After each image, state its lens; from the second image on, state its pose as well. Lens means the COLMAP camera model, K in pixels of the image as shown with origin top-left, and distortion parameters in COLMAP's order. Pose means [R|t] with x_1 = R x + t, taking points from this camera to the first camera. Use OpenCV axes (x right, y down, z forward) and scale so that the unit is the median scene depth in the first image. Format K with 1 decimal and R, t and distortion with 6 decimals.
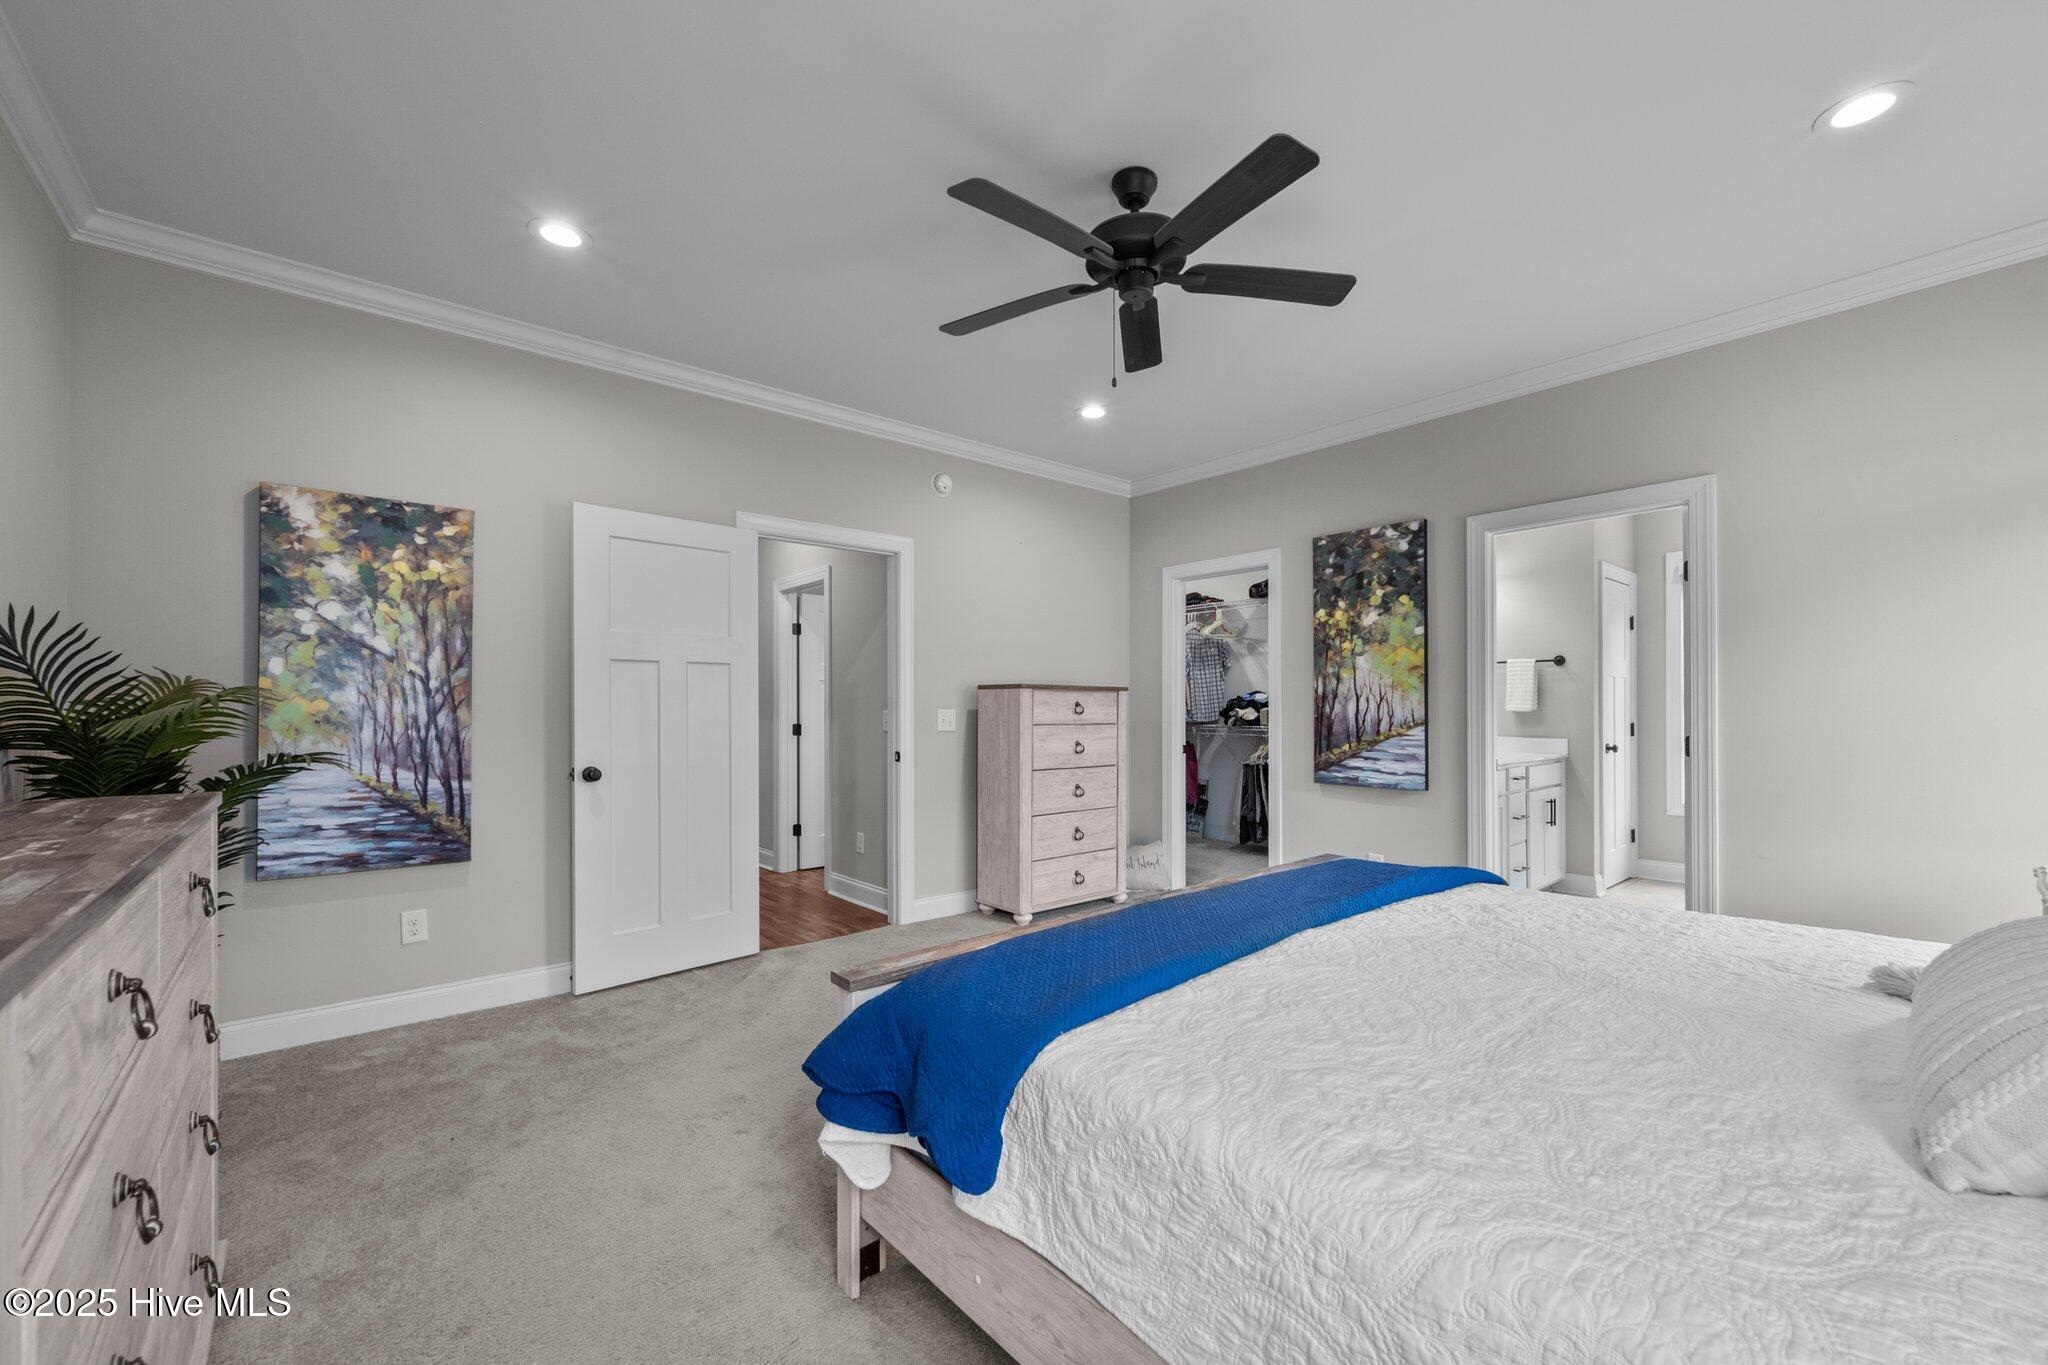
lens RADIAL K [[807.0, 0, 1027.7], [0, 807.0, 679.5], [0, 0, 1]] dist [0.000117, -0.000150]
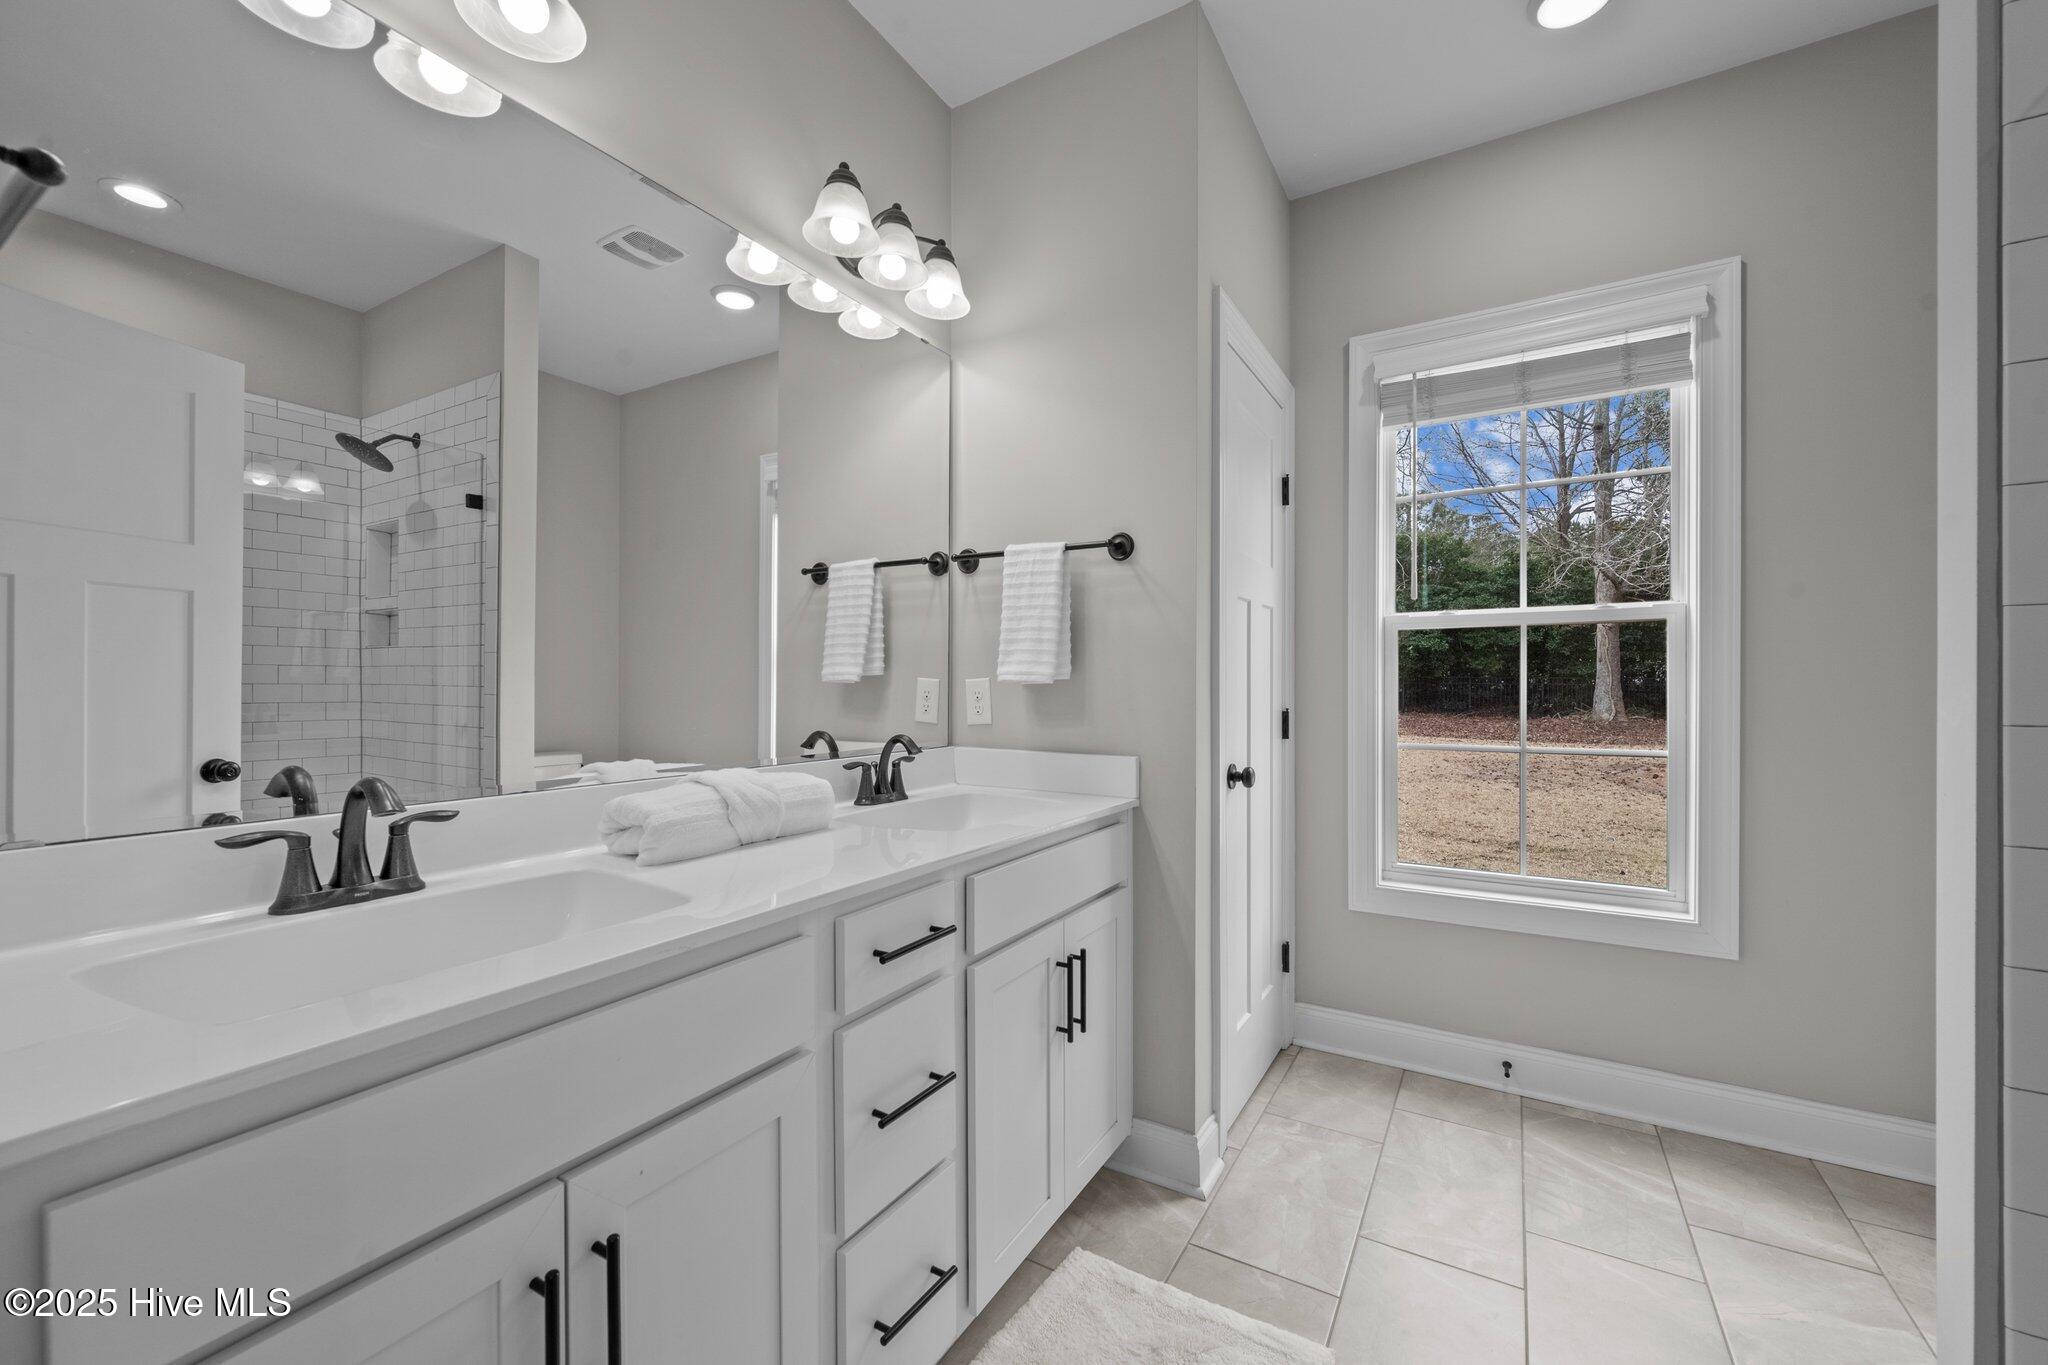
lens RADIAL K [[807.0, 0, 1027.7], [0, 807.0, 679.5], [0, 0, 1]] dist [0.000117, -0.000150]
pose [[0.945206, -0.010760, 0.326298, 0.496784], [0.002177, 0.999642, 0.026659, 0.027443], [-0.326468, -0.024488, 0.944891, 0.661993]]
